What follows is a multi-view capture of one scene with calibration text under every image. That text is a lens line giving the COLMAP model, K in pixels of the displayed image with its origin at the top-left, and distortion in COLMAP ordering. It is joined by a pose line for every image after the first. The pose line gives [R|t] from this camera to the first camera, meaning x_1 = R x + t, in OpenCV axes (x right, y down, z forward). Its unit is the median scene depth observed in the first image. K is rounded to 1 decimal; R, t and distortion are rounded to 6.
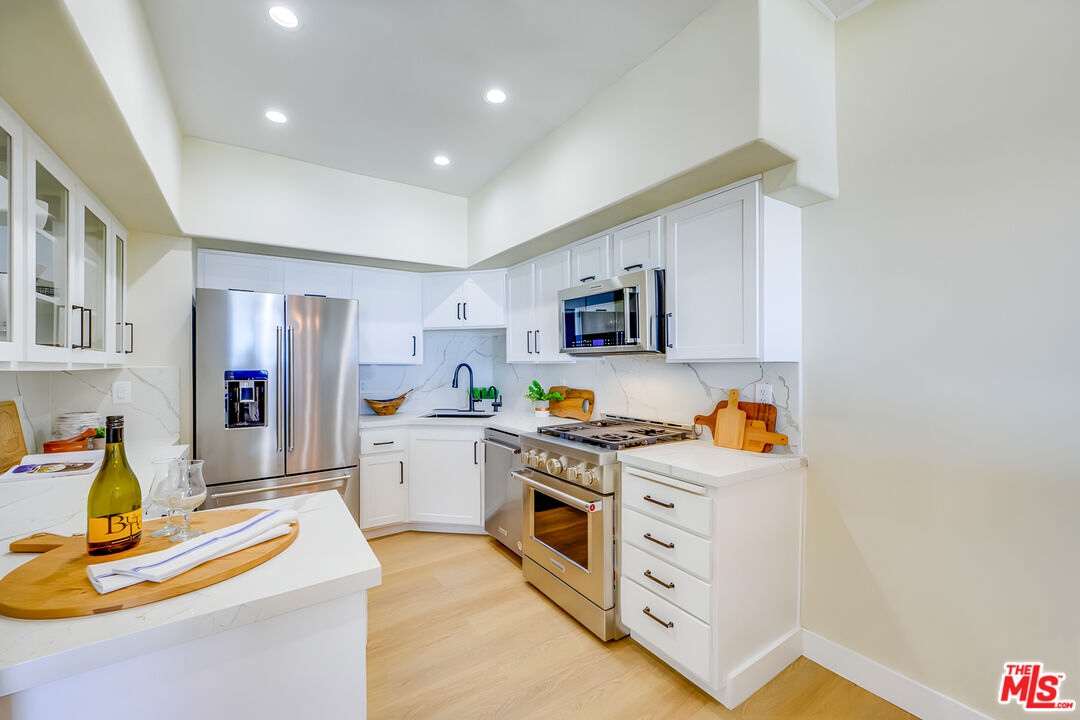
lens RADIAL K [[426.9, 0, 538.6], [0, 426.9, 361.8], [0, 0, 1]] dist [0.000728, 0.000160]
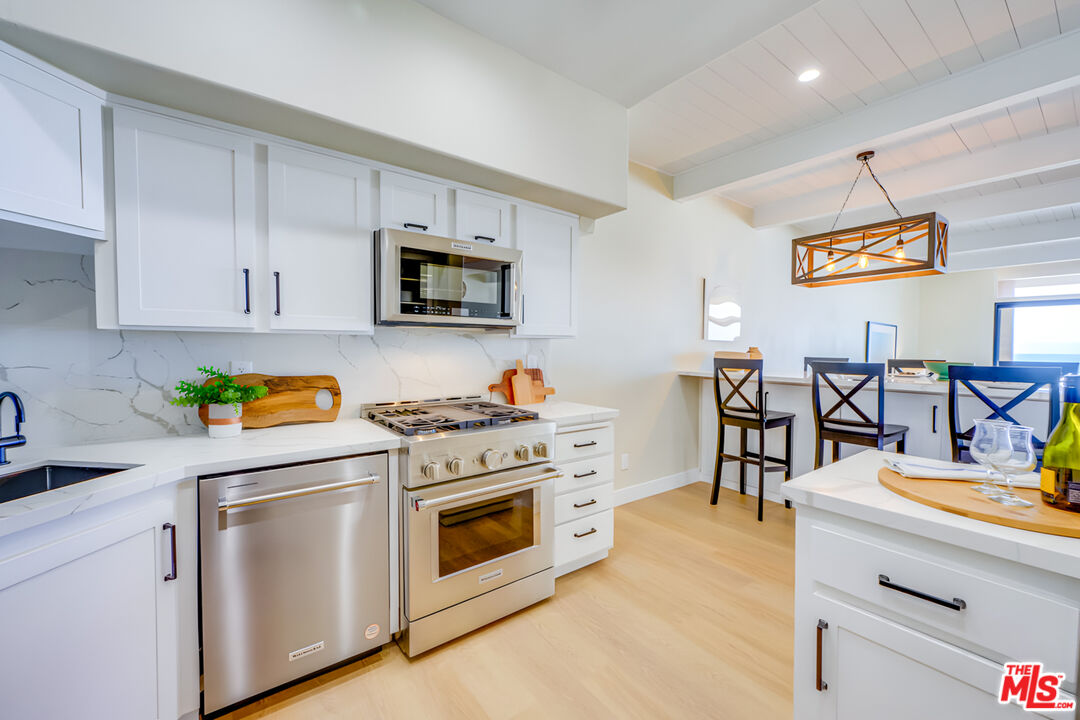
lens RADIAL K [[426.9, 0, 530.1], [0, 426.9, 360.4], [0, 0, 1]] dist [0.000728, 0.000160]
pose [[-0.050309, -0.023016, 0.998468, -0.789299], [-0.006688, 0.999720, 0.022708, 0.034849], [-0.998711, -0.005535, -0.050449, 0.973473]]
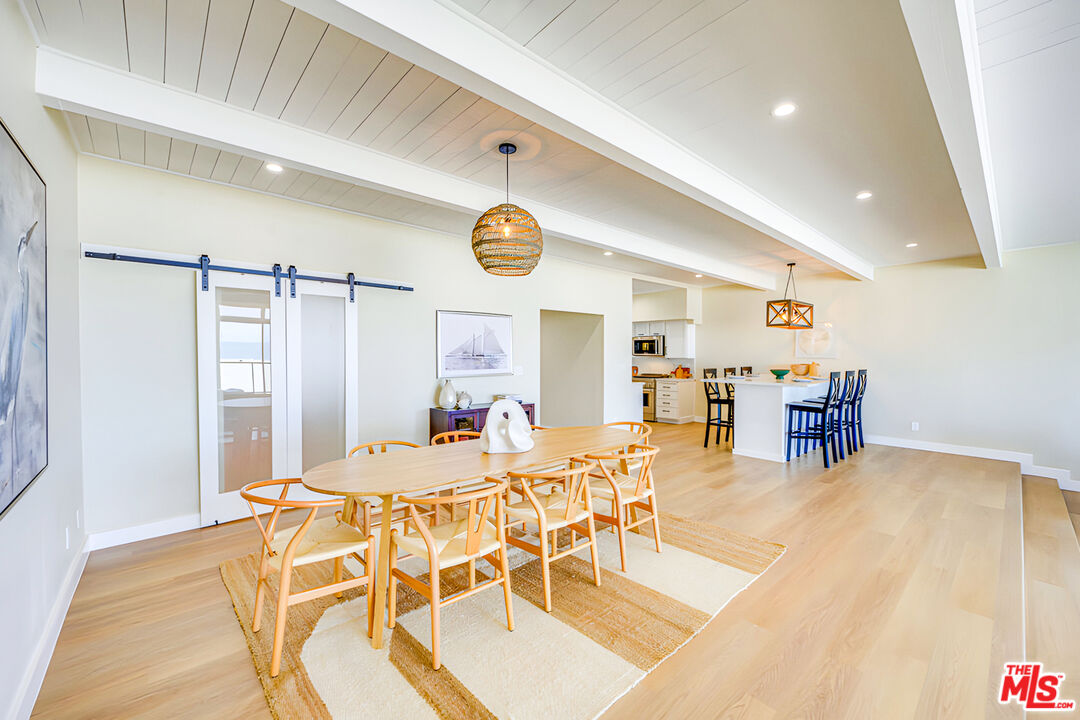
lens RADIAL K [[426.9, 0, 536.3], [0, 426.9, 360.5], [0, 0, 1]] dist [0.000728, 0.000160]
pose [[0.990087, 0.003915, 0.140400, -1.468034], [-0.006122, 0.999864, 0.015297, -0.032966], [-0.140321, -0.016005, 0.989977, -2.827640]]
